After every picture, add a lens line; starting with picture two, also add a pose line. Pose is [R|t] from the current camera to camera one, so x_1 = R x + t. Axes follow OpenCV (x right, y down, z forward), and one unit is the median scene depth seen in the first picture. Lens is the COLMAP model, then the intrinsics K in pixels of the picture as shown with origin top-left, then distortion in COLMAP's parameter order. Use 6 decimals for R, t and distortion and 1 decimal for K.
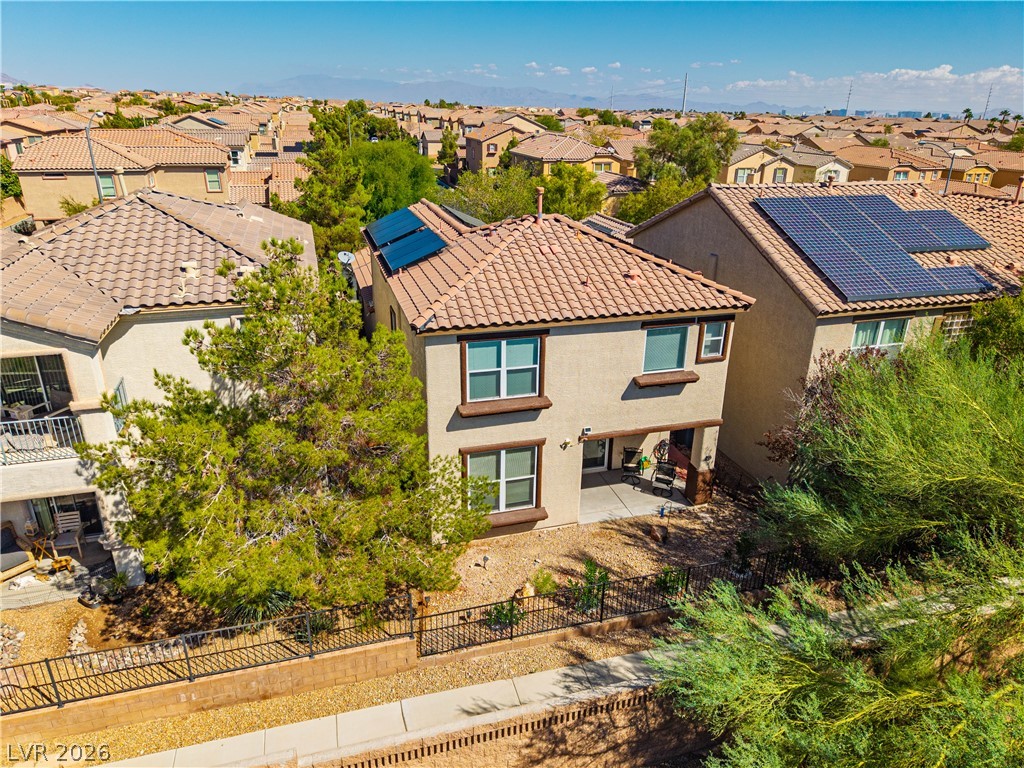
lens RADIAL K [[680.3, 0, 512.3], [0, 680.3, 387.3], [0, 0, 1]] dist [0.036999, -0.045270]
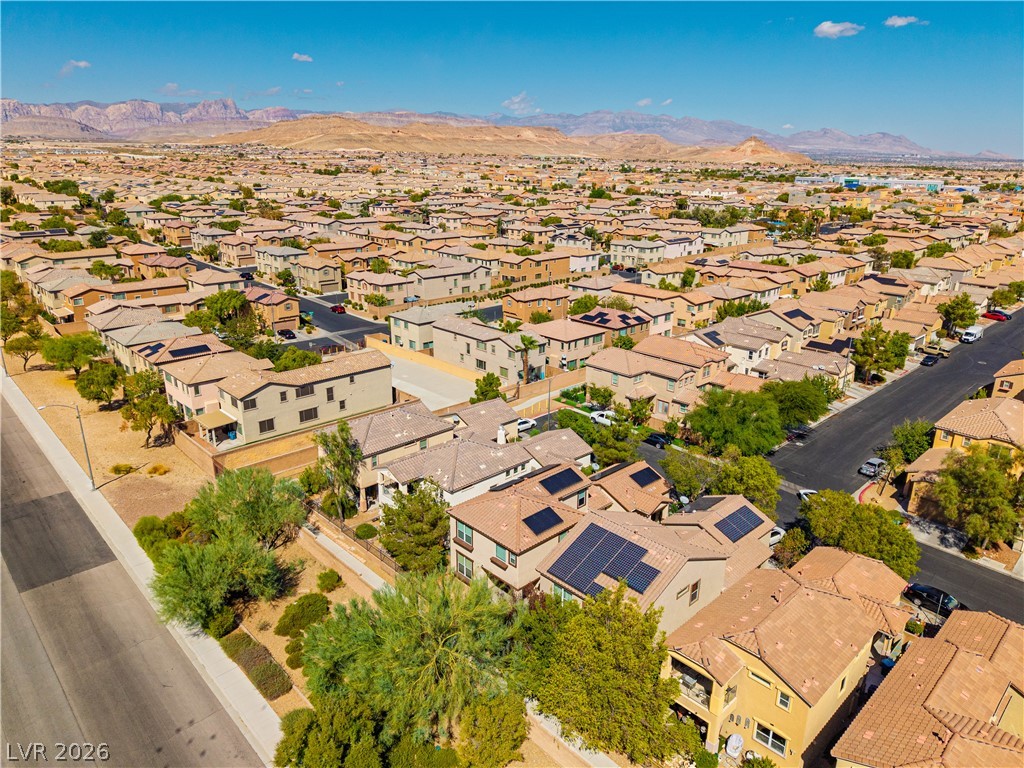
lens RADIAL K [[680.3, 0, 514.6], [0, 680.3, 387.5], [0, 0, 1]] dist [0.036999, -0.045270]
pose [[0.459534, 0.272447, -0.845341, 2.577831], [-0.344165, 0.932048, 0.113301, -1.090626], [0.818767, 0.238871, 0.522074, -0.686483]]
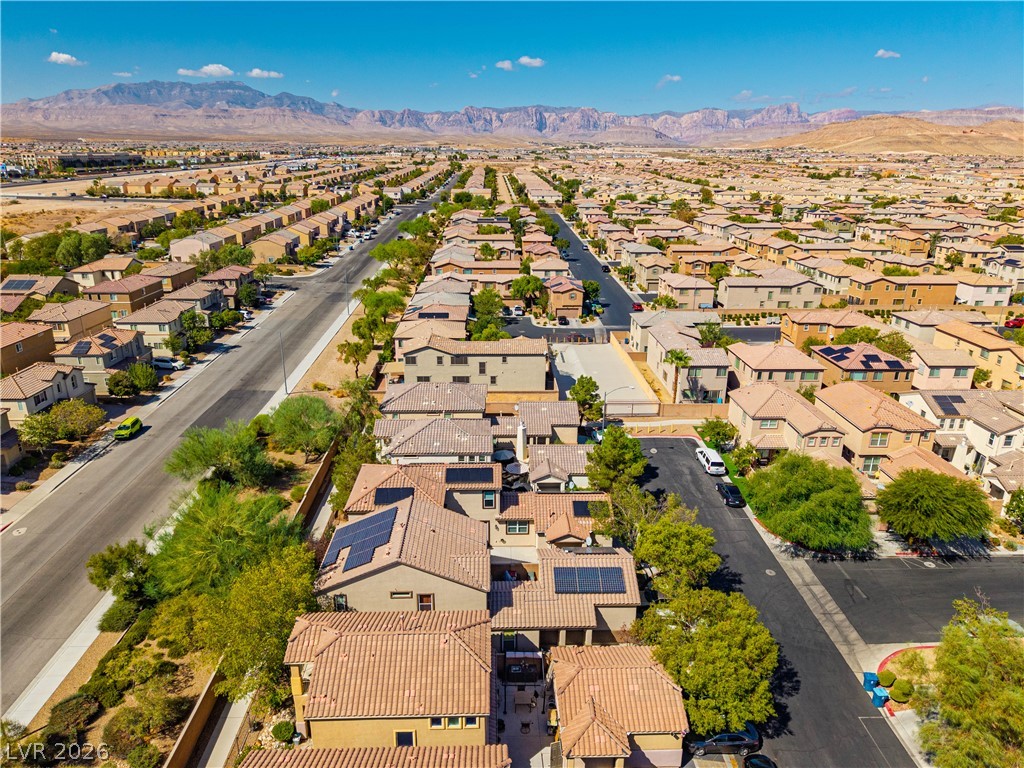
lens RADIAL K [[680.3, 0, 515.3], [0, 680.3, 383.0], [0, 0, 1]] dist [0.036999, -0.045270]
pose [[-0.247830, 0.288609, -0.924816, 2.937310], [-0.385463, 0.846410, 0.367436, -2.112193], [0.888819, 0.447544, -0.098518, 1.744852]]
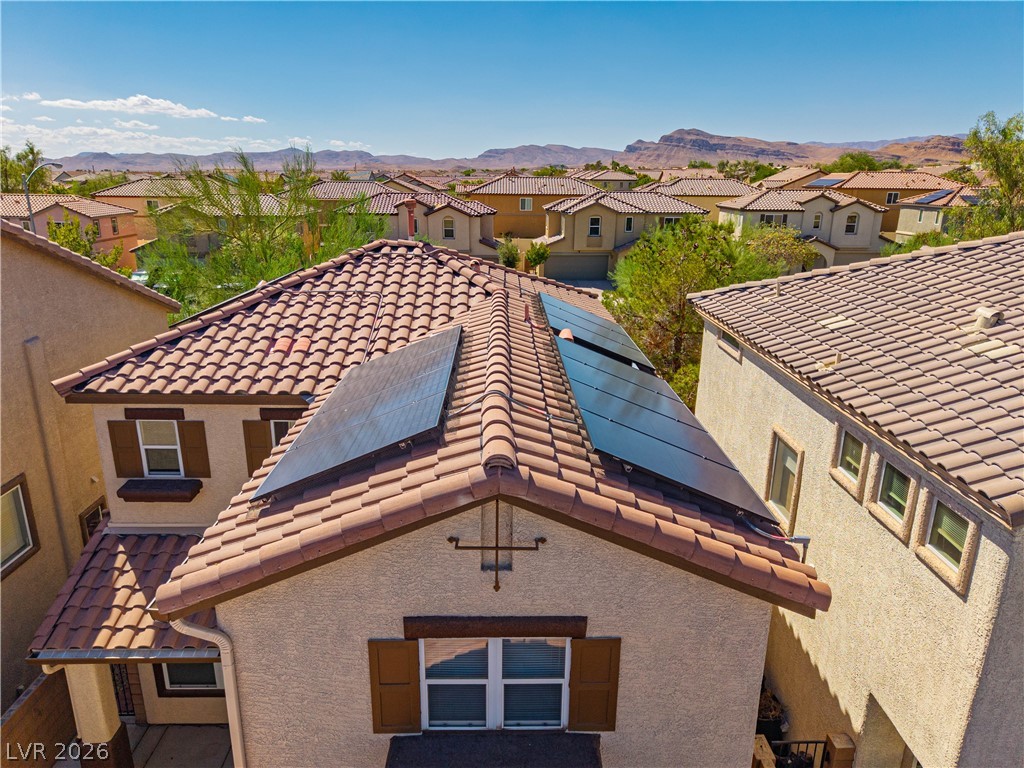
lens RADIAL K [[680.3, 0, 510.3], [0, 680.3, 382.9], [0, 0, 1]] dist [0.036999, -0.045270]
pose [[-0.963469, -0.103846, 0.246867, -0.260087], [0.077985, 0.773043, 0.629542, -0.629143], [-0.256214, 0.625796, -0.736705, 1.707779]]
